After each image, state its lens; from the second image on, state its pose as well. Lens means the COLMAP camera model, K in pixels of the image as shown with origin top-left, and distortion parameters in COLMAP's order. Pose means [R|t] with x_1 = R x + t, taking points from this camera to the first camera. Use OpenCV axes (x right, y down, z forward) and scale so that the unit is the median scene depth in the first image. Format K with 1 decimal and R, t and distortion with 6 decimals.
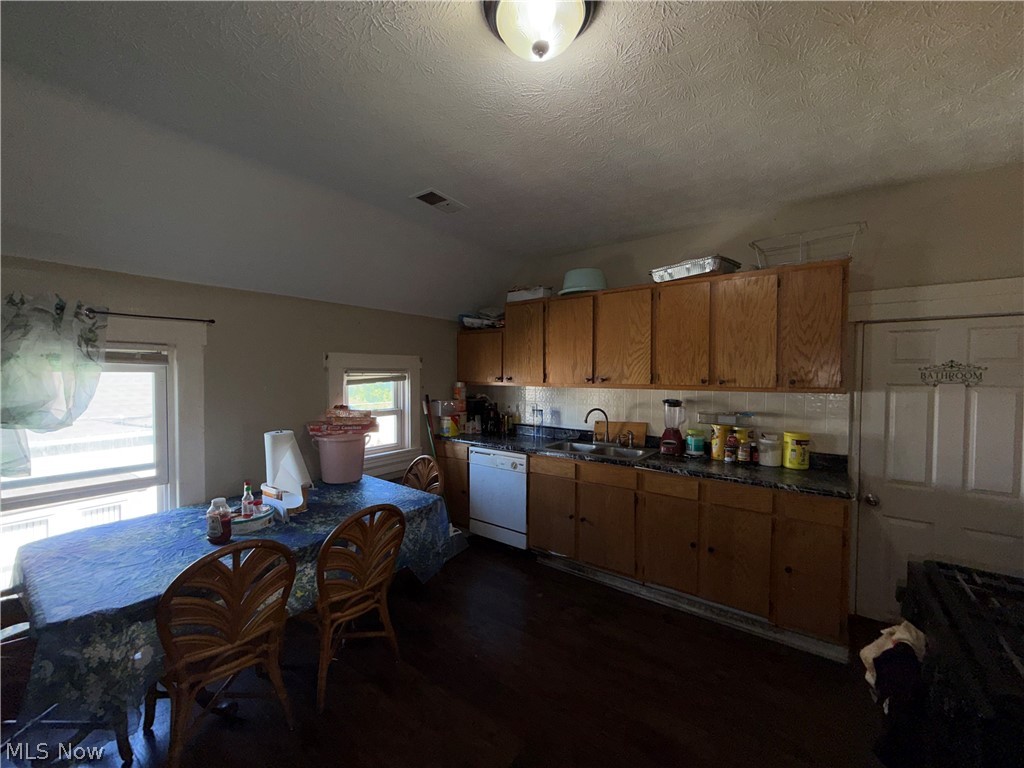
lens RADIAL K [[409.2, 0, 512.0], [0, 409.2, 384.0], [0, 0, 1]] dist [0.001287, 0.000131]
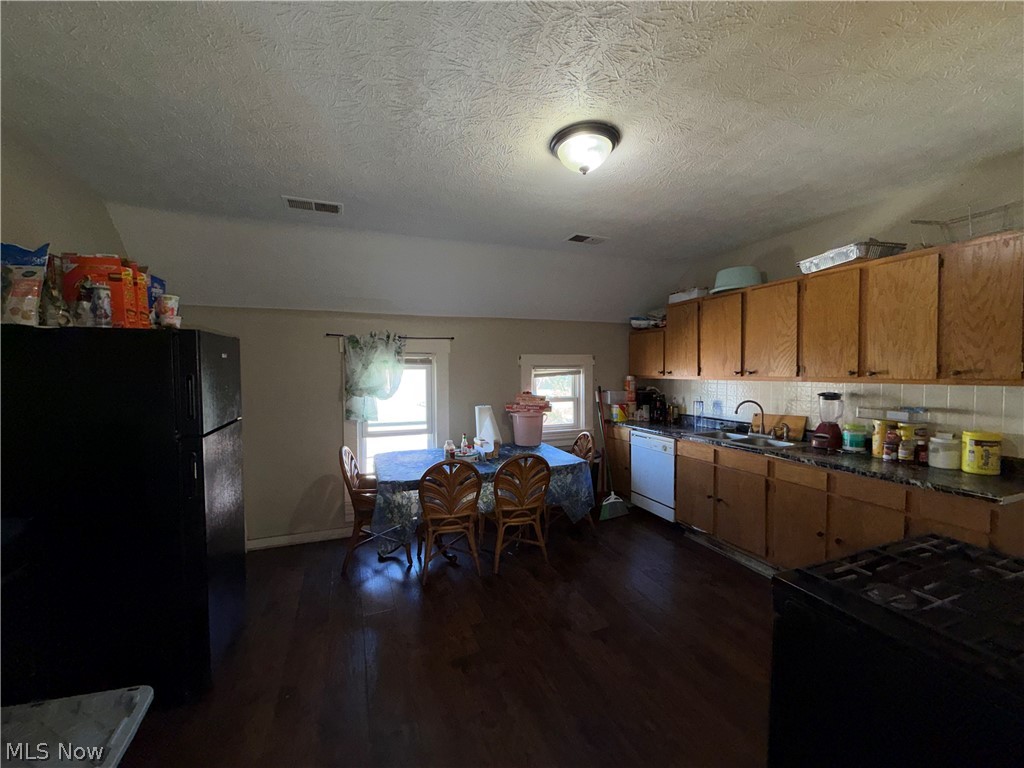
lens RADIAL K [[409.2, 0, 512.0], [0, 409.2, 384.0], [0, 0, 1]] dist [0.001287, 0.000131]
pose [[0.848388, 0.008122, -0.529313, 0.283181], [-0.003843, 0.999950, 0.009184, 0.012570], [0.529361, -0.005757, 0.848377, -0.224966]]
